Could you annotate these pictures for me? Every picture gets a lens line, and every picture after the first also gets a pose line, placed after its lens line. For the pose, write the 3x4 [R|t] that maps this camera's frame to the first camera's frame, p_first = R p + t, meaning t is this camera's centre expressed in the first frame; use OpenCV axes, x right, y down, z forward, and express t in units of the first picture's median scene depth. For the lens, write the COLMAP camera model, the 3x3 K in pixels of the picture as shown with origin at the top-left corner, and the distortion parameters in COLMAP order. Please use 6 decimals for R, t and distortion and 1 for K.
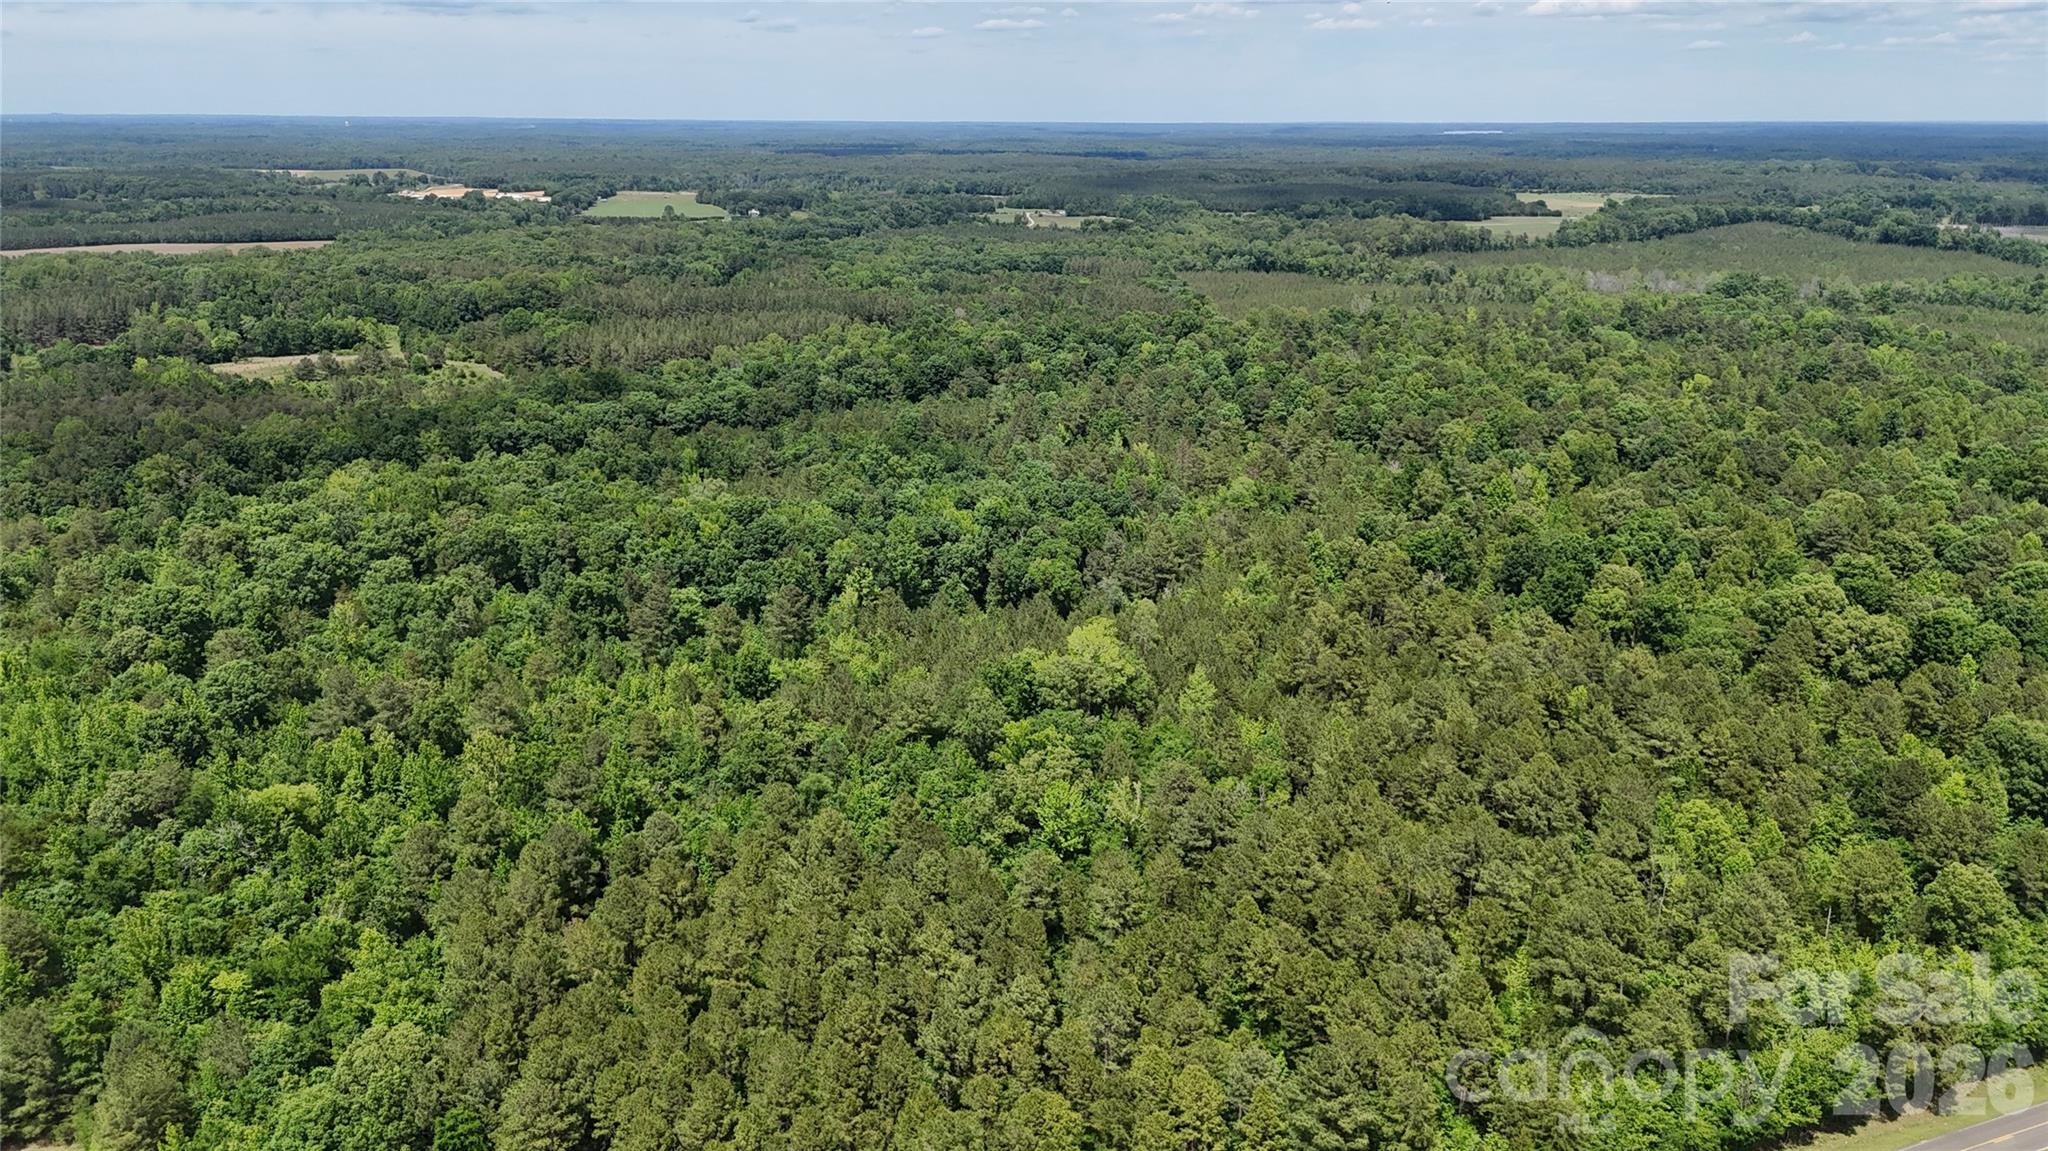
lens RADIAL K [[1522.8, 0, 1024.0], [0, 1522.8, 575.5], [0, 0, 1]] dist [0.069134, -0.072852]
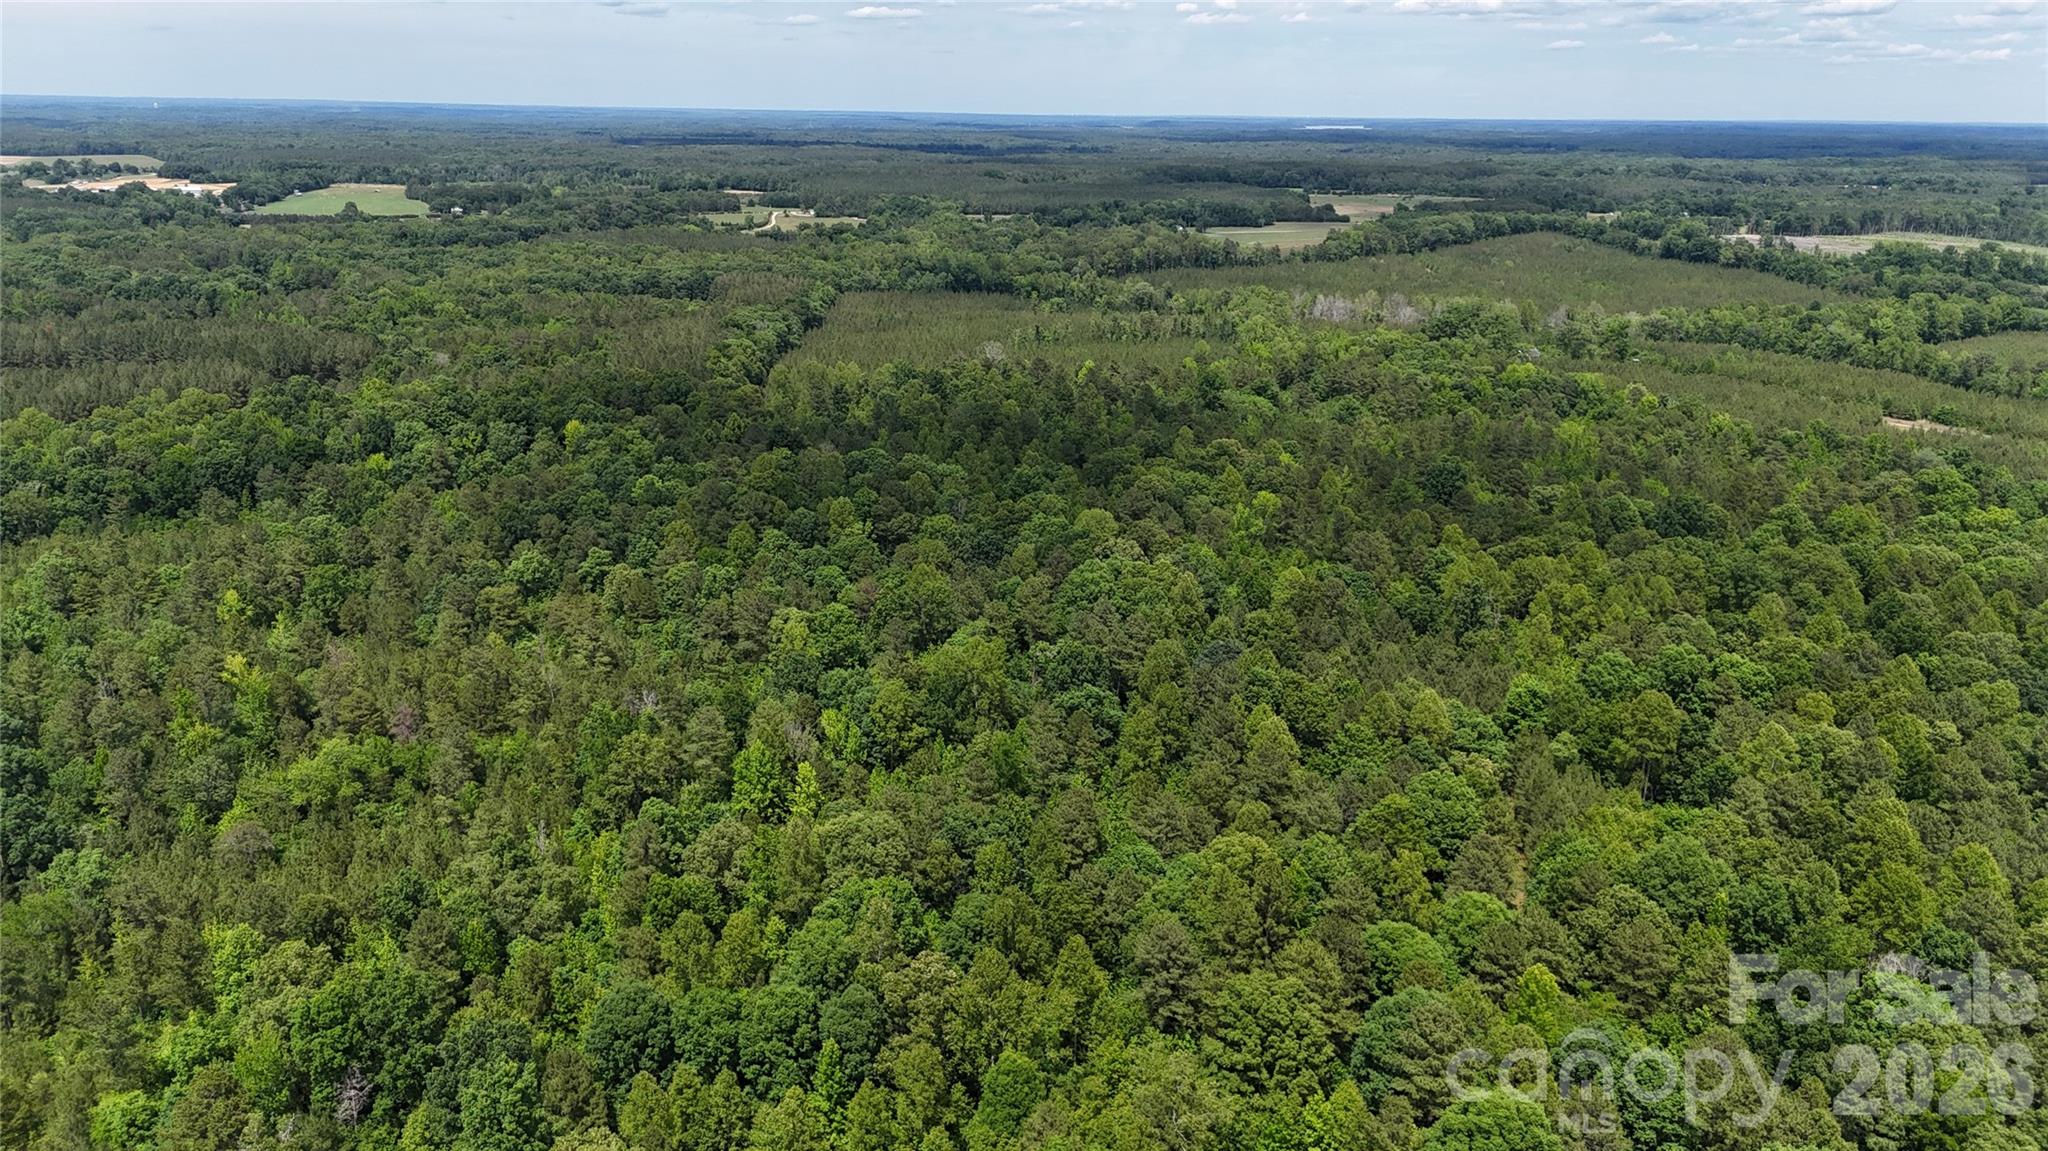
lens RADIAL K [[1502.6, 0, 1016.5], [0, 1502.6, 586.6], [0, 0, 1]] dist [0.067576, -0.059276]
pose [[0.997664, -0.011183, 0.067394, 0.094195], [0.010101, 0.999815, 0.016372, -0.033798], [-0.067565, -0.015653, 0.997592, 0.109404]]
